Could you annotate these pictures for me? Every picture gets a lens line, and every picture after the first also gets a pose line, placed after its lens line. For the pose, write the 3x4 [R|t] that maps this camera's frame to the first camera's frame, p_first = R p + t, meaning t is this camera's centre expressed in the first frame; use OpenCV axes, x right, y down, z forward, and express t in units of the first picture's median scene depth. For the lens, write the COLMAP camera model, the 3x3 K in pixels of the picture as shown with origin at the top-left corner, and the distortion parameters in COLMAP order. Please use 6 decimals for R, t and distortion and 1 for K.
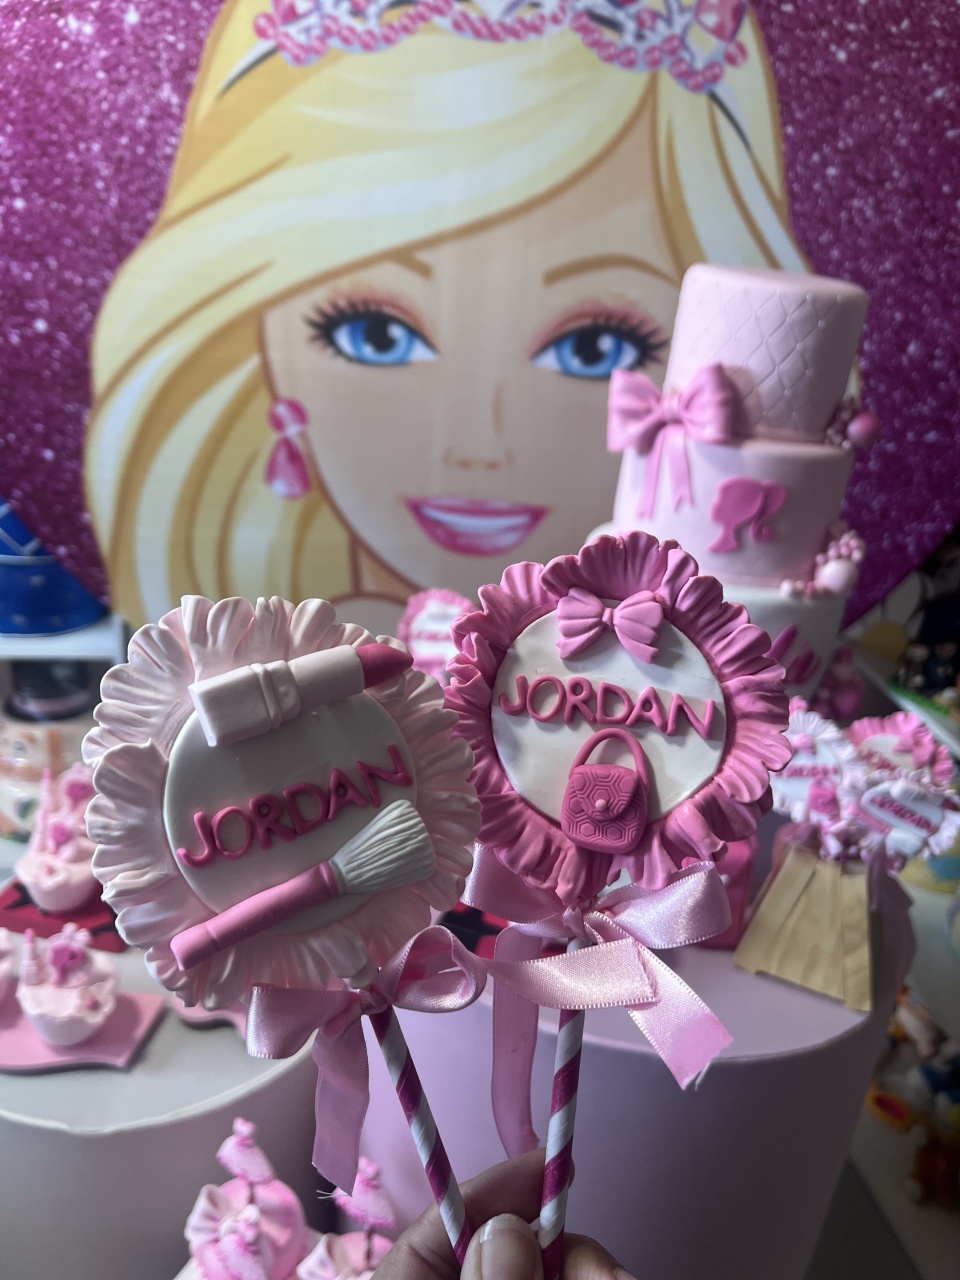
lens RADIAL K [[1000.3, 0, 471.6], [0, 1000.3, 652.0], [0, 0, 1]] dist [0.058178, -0.109786]
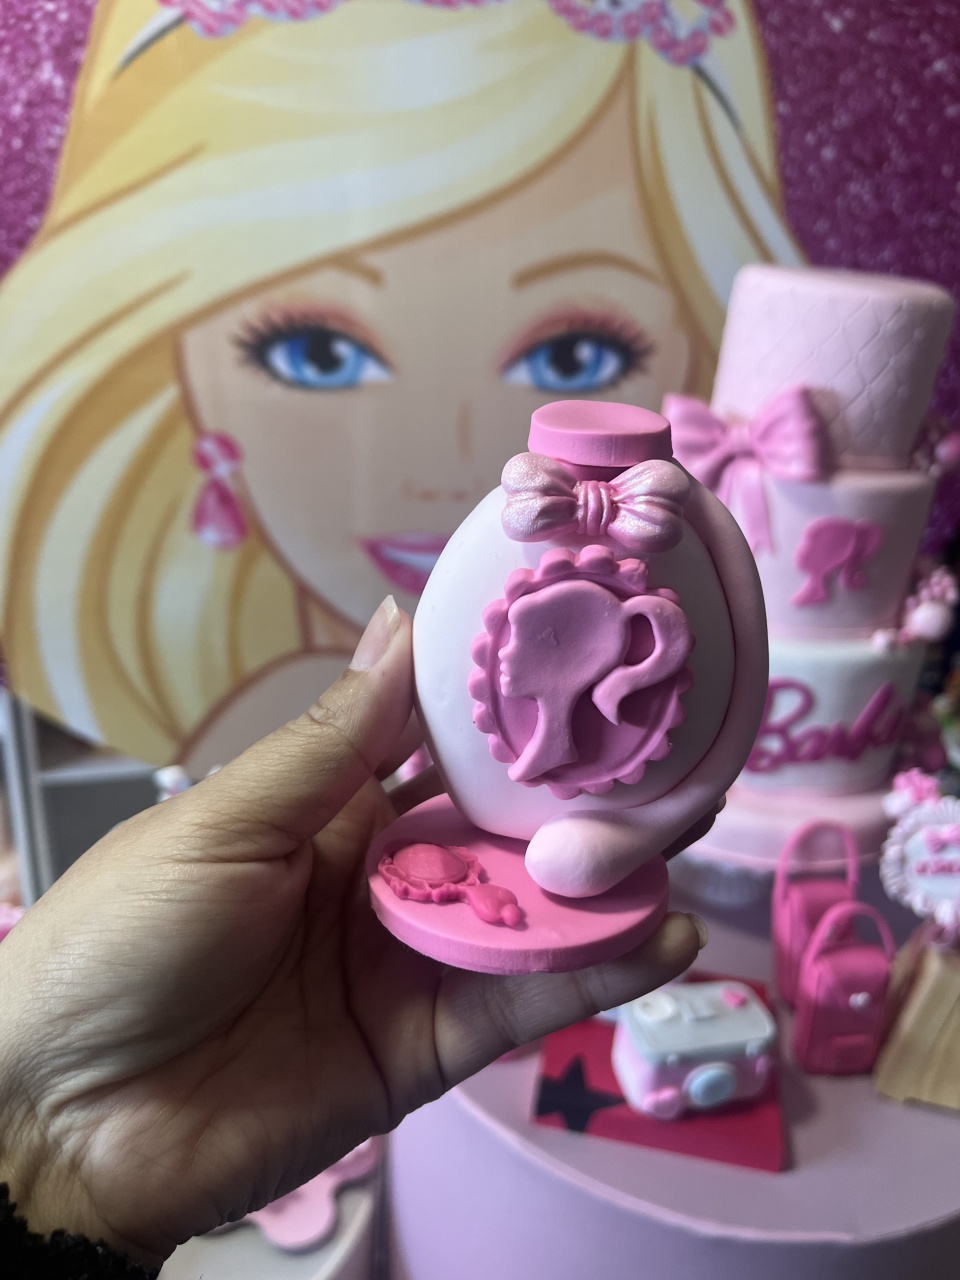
lens RADIAL K [[1000.3, 0, 464.1], [0, 1000.3, 645.4], [0, 0, 1]] dist [0.058178, -0.109786]
pose [[0.987225, -0.083487, 0.135708, -0.121641], [0.082397, 0.996506, 0.013642, -0.077875], [-0.136373, -0.002286, 0.990655, 0.152094]]
